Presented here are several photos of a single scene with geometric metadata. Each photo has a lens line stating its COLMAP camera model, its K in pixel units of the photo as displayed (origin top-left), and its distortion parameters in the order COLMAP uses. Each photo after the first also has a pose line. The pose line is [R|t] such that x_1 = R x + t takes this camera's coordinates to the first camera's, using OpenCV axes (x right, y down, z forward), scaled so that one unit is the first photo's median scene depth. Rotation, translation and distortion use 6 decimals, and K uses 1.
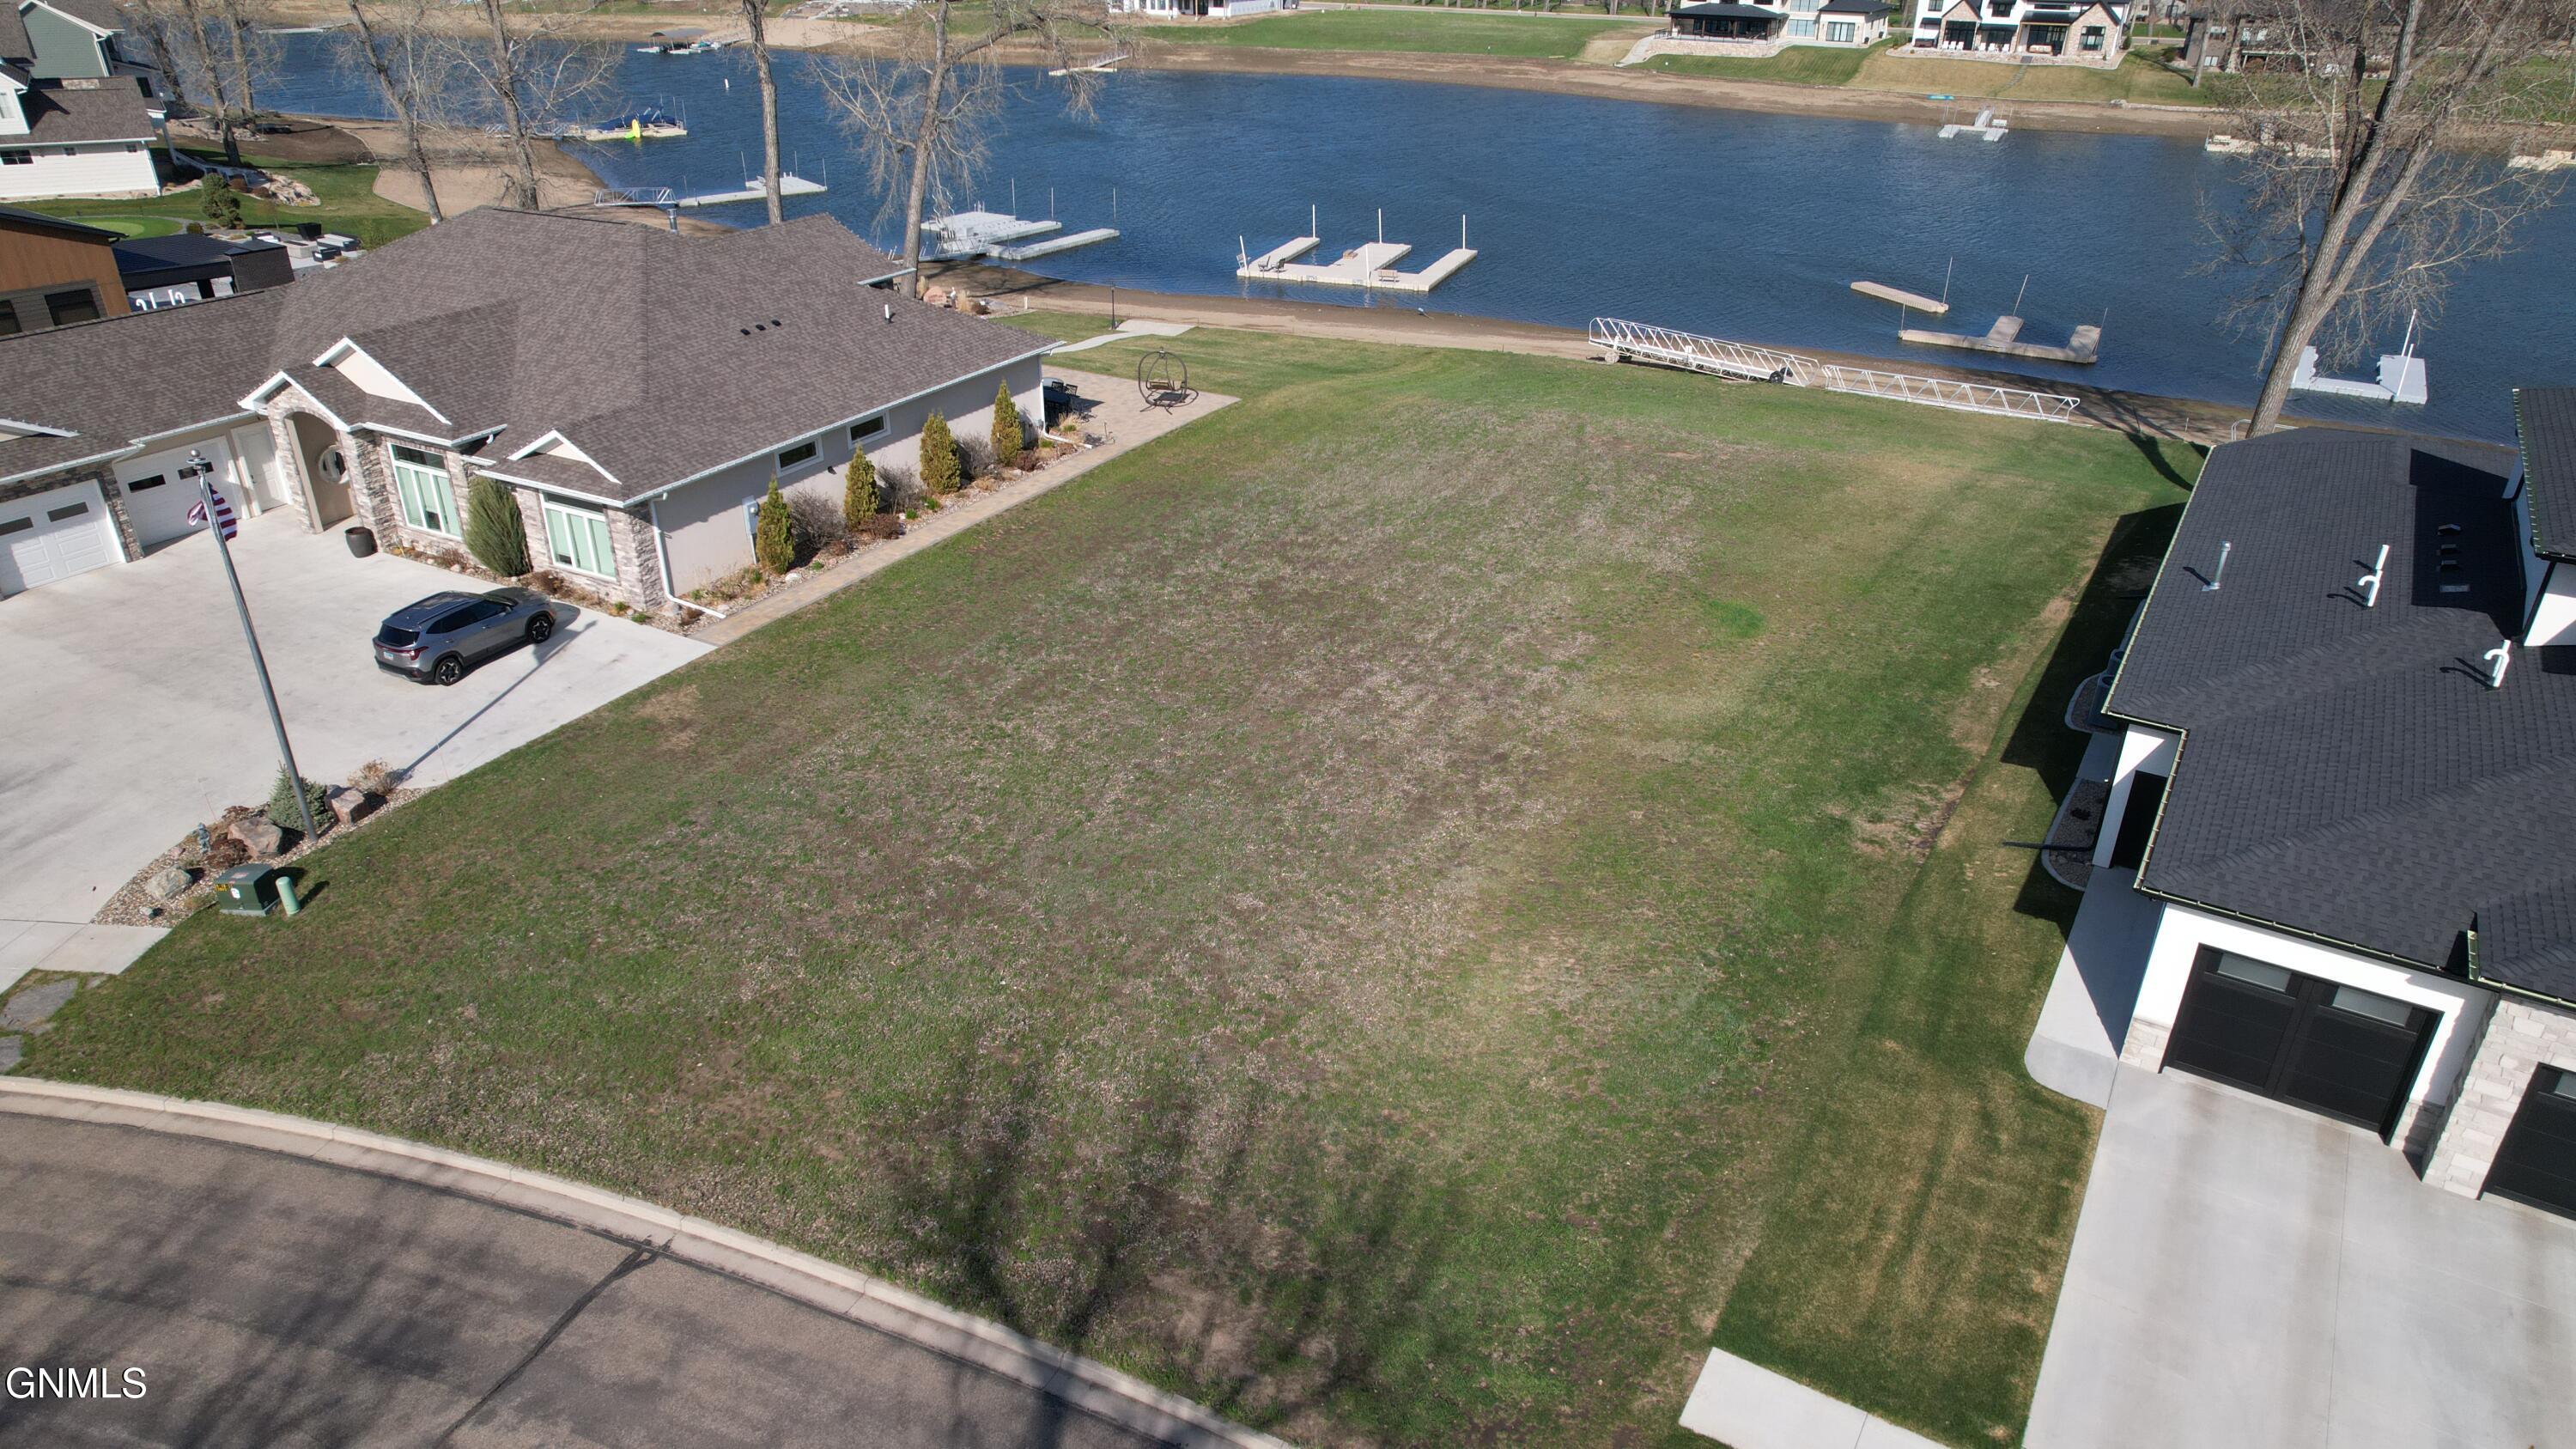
lens RADIAL K [[1656.8, 0, 1280.7], [0, 1656.8, 720.7], [0, 0, 1]] dist [-0.086055, 0.083112]
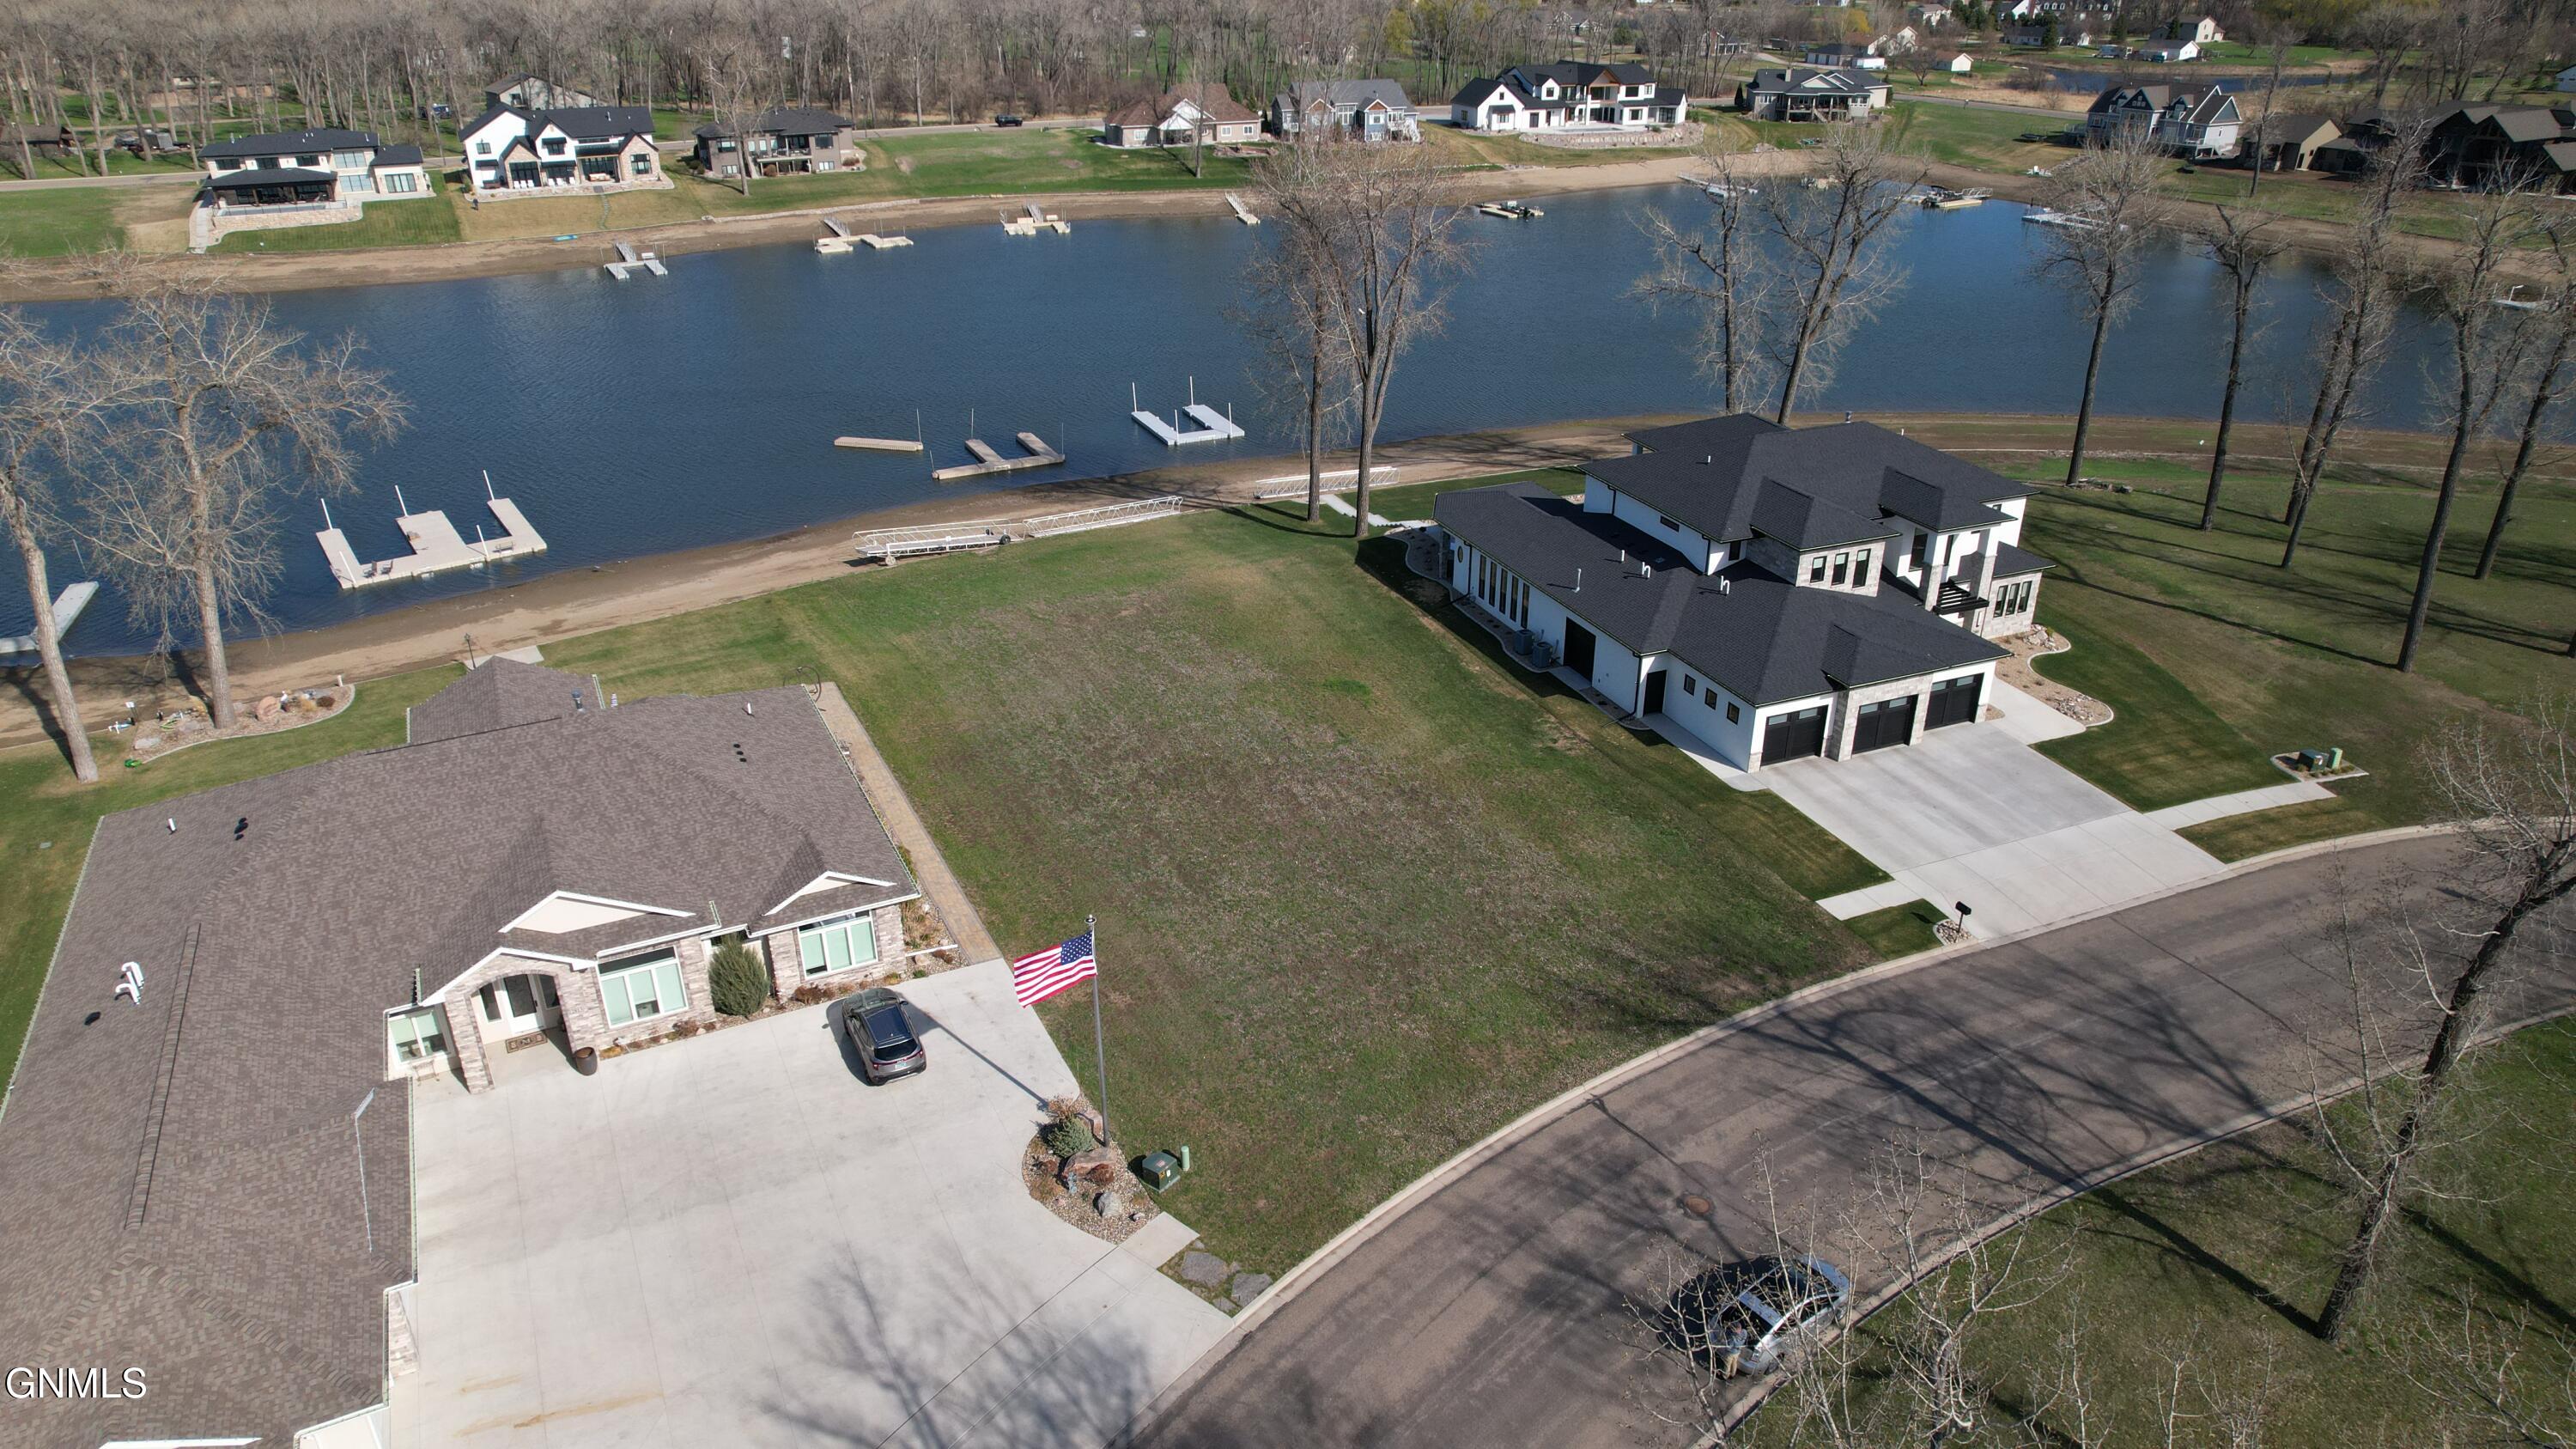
lens RADIAL K [[1656.8, 0, 1280.7], [0, 1656.8, 720.7], [0, 0, 1]] dist [-0.086055, 0.083112]
pose [[0.573917, -0.364345, 0.733398, -1.049697], [0.374857, 0.913121, 0.160288, -0.329709], [-0.728081, 0.182927, 0.660633, -0.119940]]
